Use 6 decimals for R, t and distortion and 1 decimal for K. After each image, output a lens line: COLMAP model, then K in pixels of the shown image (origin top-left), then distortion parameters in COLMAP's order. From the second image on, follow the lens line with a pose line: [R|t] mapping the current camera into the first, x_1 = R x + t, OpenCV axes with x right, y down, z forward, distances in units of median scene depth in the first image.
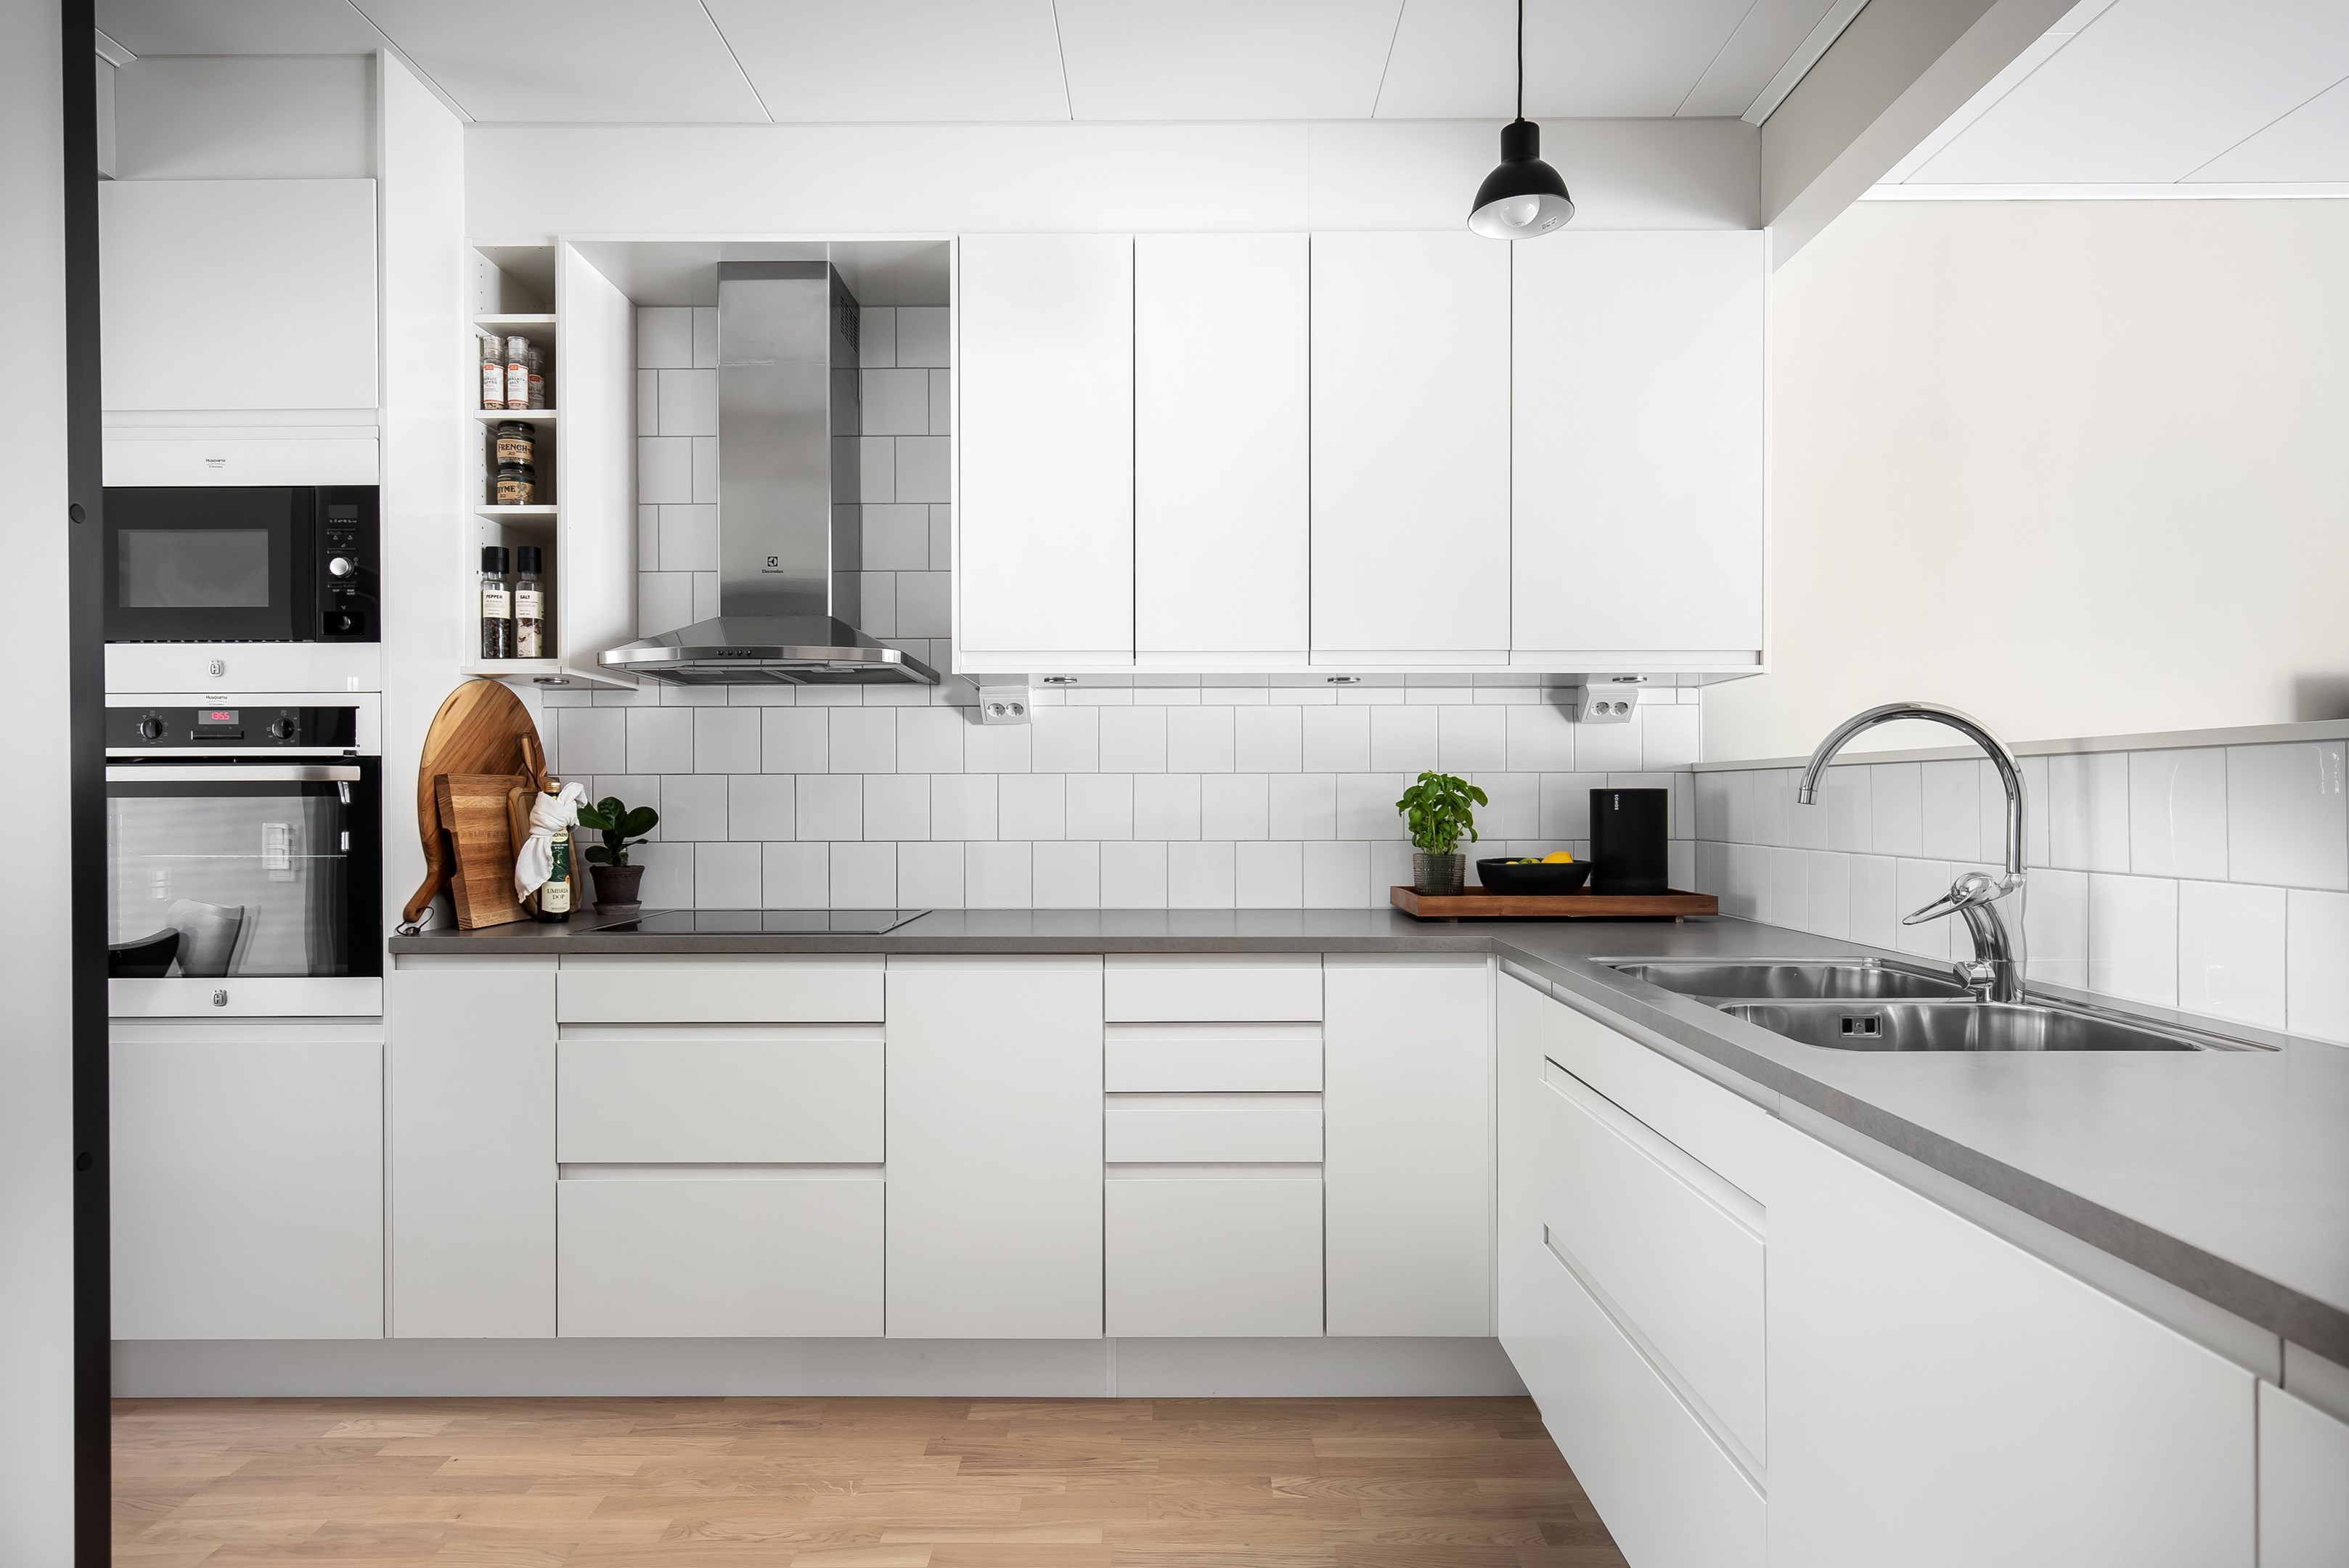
lens RADIAL K [[1327.0, 0, 1174.7], [0, 1327.0, 785.6], [0, 0, 1]] dist [0.000206, 0.000061]
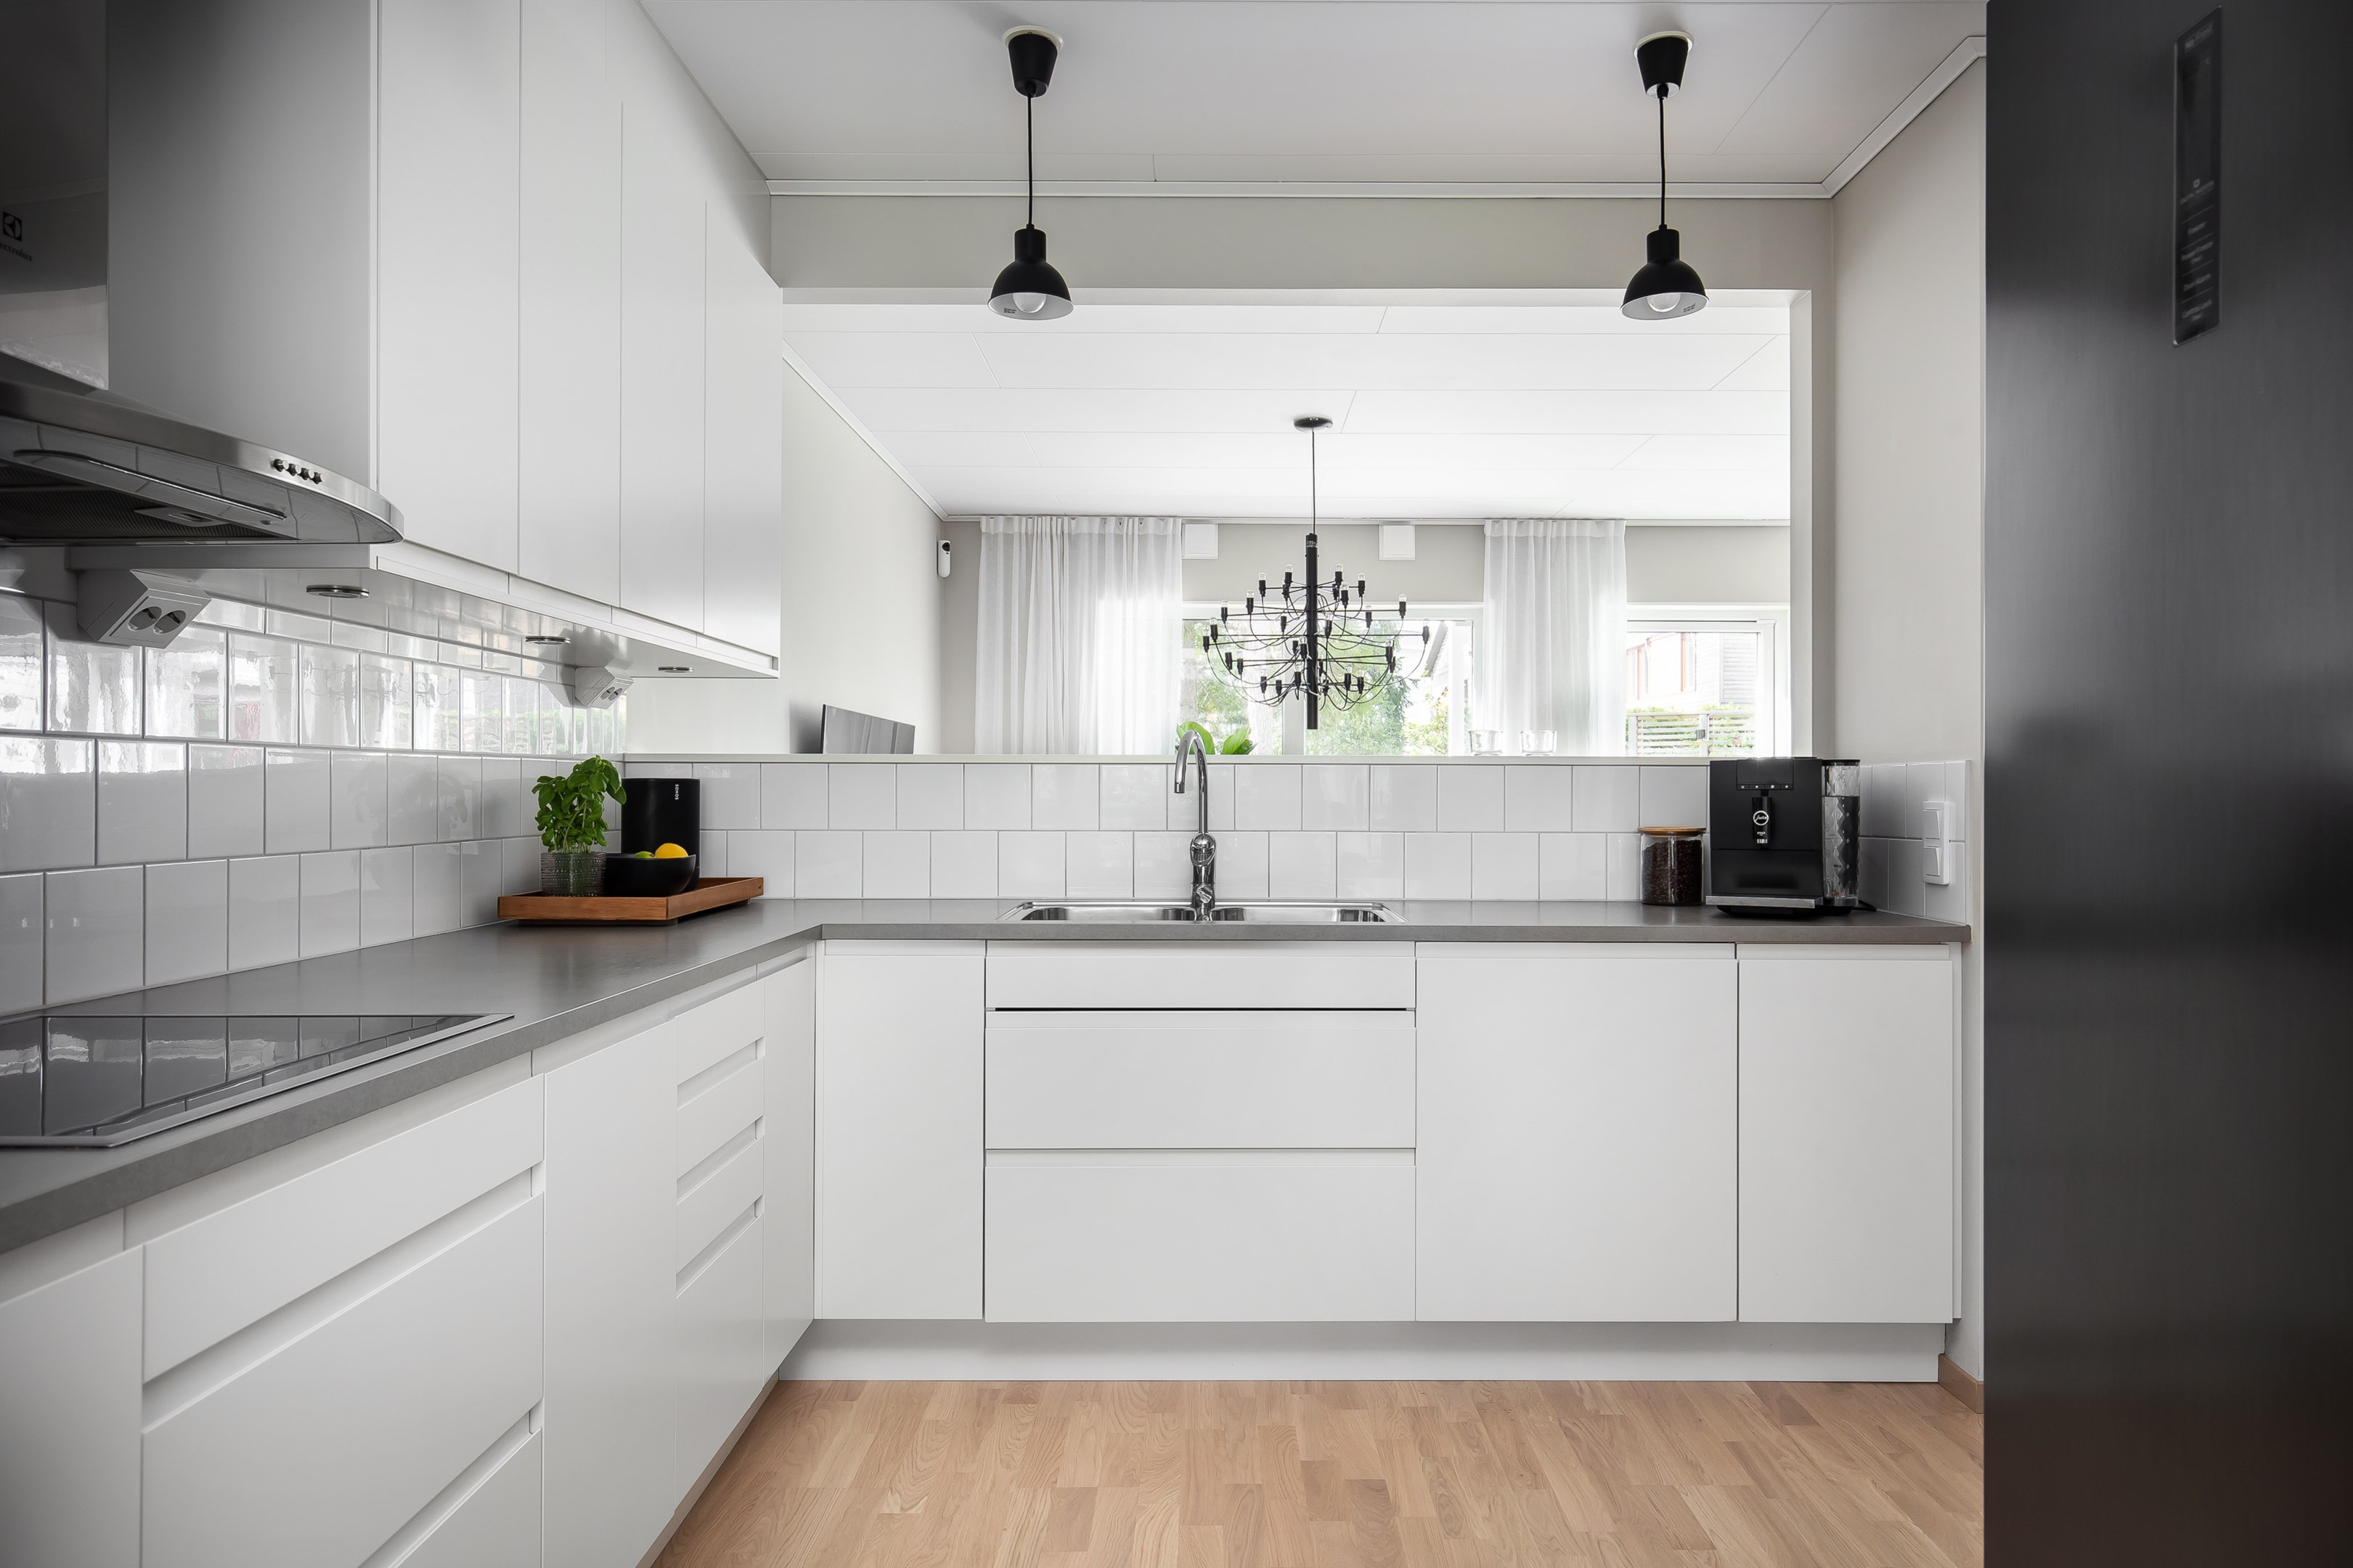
lens RADIAL K [[1478.1, 0, 1178.6], [0, 1478.1, 793.3], [0, 0, 1]] dist [0.000942, 0.000154]
pose [[-0.006179, 0.007602, 0.999952, -0.822011], [-0.000932, 0.999971, -0.007608, 0.022743], [-0.999980, -0.000979, -0.006172, 0.680861]]
